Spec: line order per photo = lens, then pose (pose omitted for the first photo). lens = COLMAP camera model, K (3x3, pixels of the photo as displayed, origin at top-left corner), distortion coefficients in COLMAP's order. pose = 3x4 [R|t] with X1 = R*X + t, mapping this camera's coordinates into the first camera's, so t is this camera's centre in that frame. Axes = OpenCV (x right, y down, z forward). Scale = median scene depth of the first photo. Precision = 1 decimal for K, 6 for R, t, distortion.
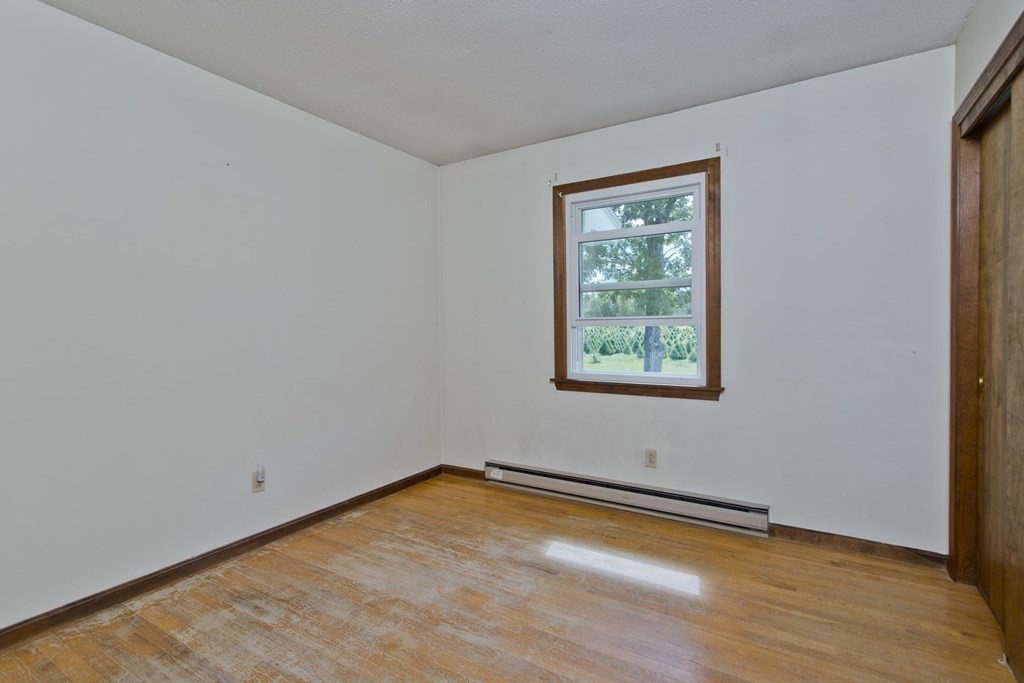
lens RADIAL K [[484.6, 0, 512.0], [0, 484.6, 341.5], [0, 0, 1]] dist [0.001589, 0.001170]
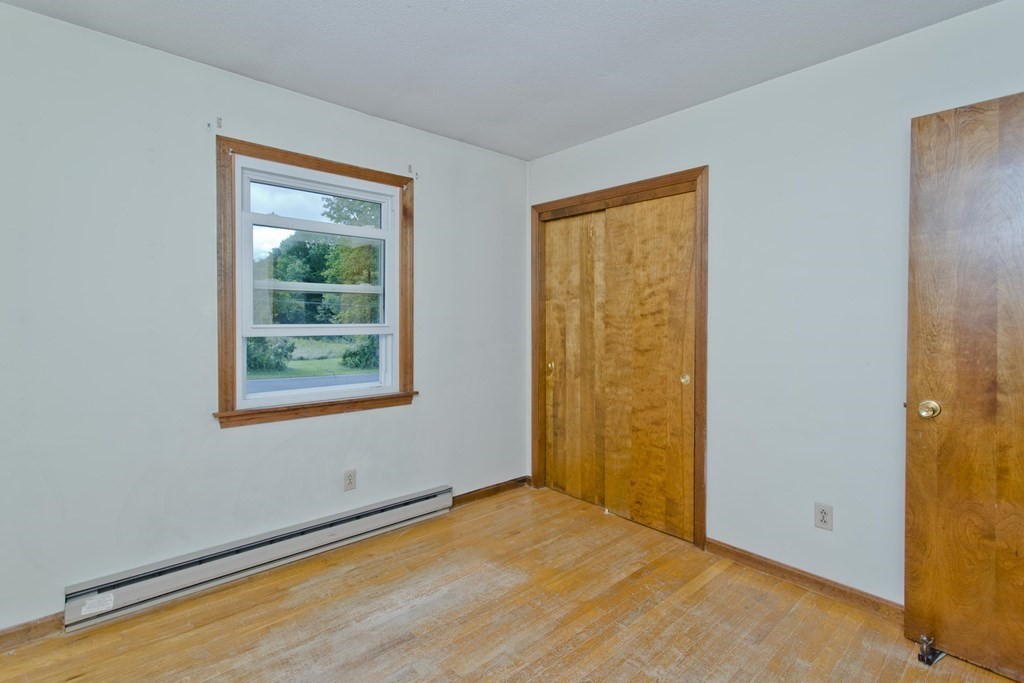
lens RADIAL K [[490.2, 0, 511.6], [0, 490.2, 324.2], [0, 0, 1]] dist [0.001039, 0.000752]
pose [[0.281755, -0.002847, 0.959482, -0.549702], [0.019083, 0.999814, -0.002637, -0.047226], [-0.959297, 0.019053, 0.281757, 0.474642]]
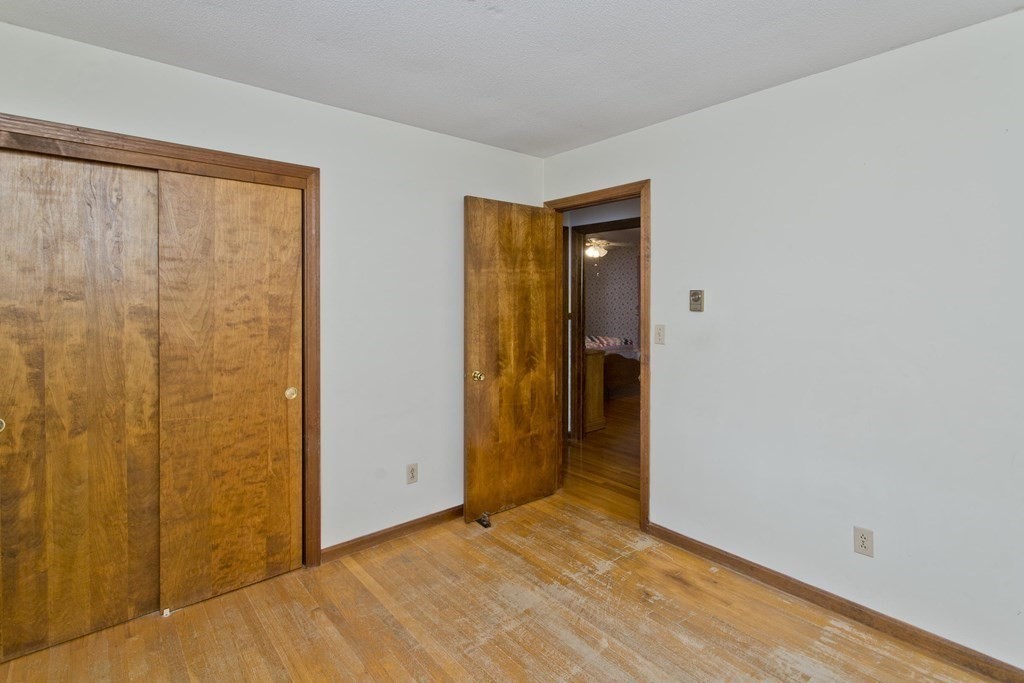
lens RADIAL K [[500.1, 0, 513.3], [0, 500.1, 301.6], [0, 0, 1]] dist [0.000504, 0.000209]
pose [[-0.952034, 0.004774, 0.305956, -0.170238], [0.014304, 0.999480, 0.028914, -0.120562], [-0.305659, 0.031903, -0.951606, 1.159745]]
